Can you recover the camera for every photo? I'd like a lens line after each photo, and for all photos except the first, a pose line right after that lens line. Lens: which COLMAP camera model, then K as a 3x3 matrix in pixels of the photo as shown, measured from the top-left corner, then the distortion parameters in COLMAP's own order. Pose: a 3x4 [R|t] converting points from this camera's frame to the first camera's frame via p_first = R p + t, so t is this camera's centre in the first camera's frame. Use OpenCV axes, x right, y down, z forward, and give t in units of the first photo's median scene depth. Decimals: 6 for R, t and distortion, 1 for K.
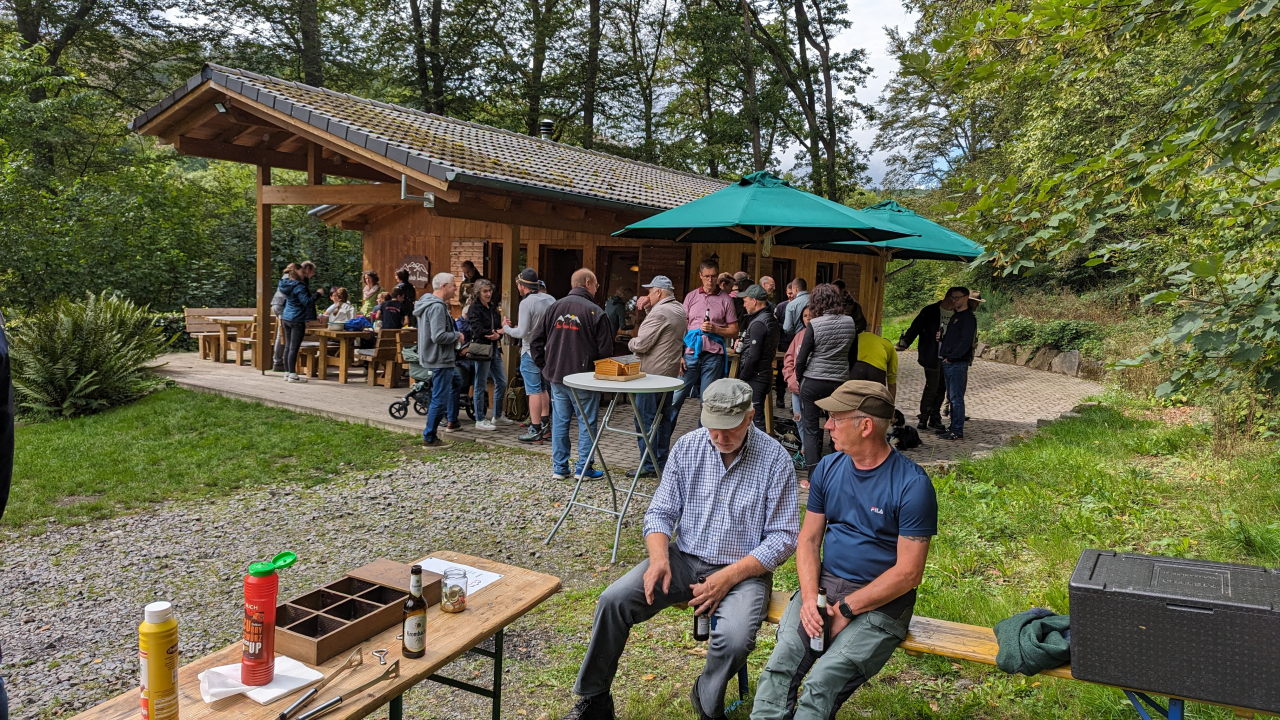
lens RADIAL K [[916.7, 0, 639.9], [0, 916.7, 355.0], [0, 0, 1]] dist [0.062195, -0.048500]
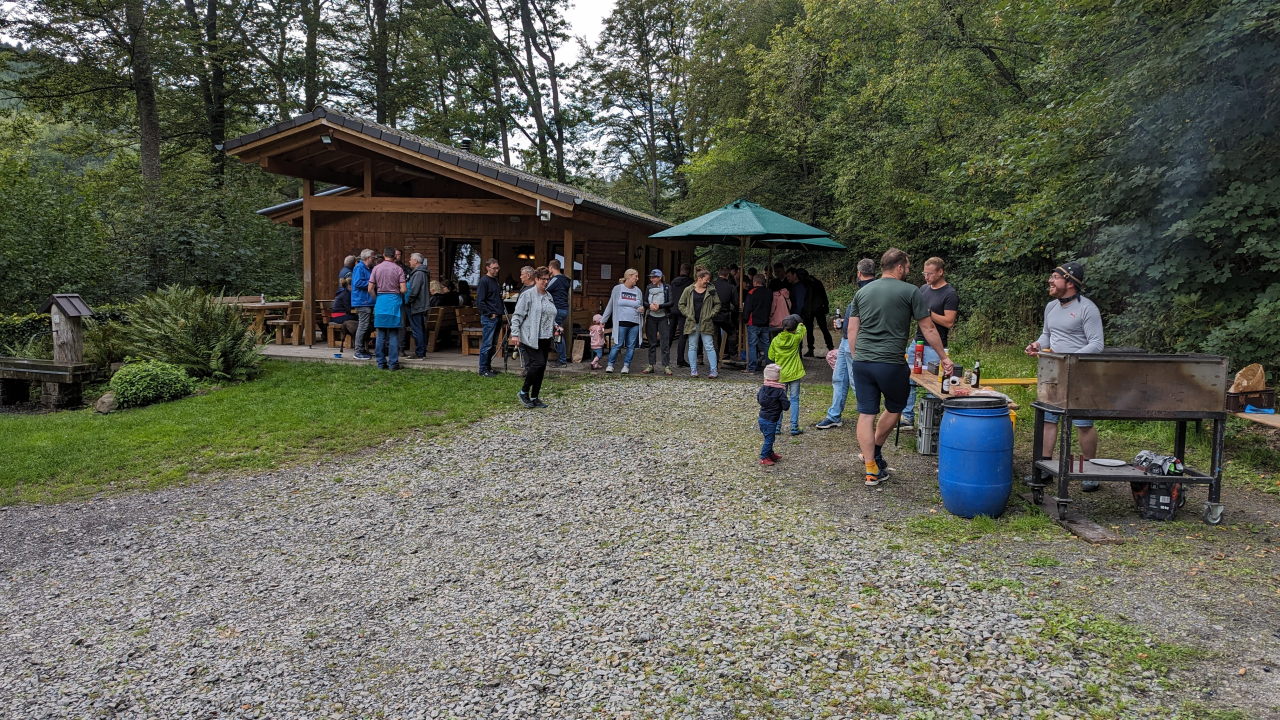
lens RADIAL K [[916.7, 0, 629.3], [0, 916.7, 364.1], [0, 0, 1]] dist [0.062195, -0.048500]
pose [[0.925626, -0.060984, 0.373492, -0.156248], [0.049172, 0.997945, 0.041083, 0.003886], [-0.375230, -0.019662, 0.926723, -0.099555]]
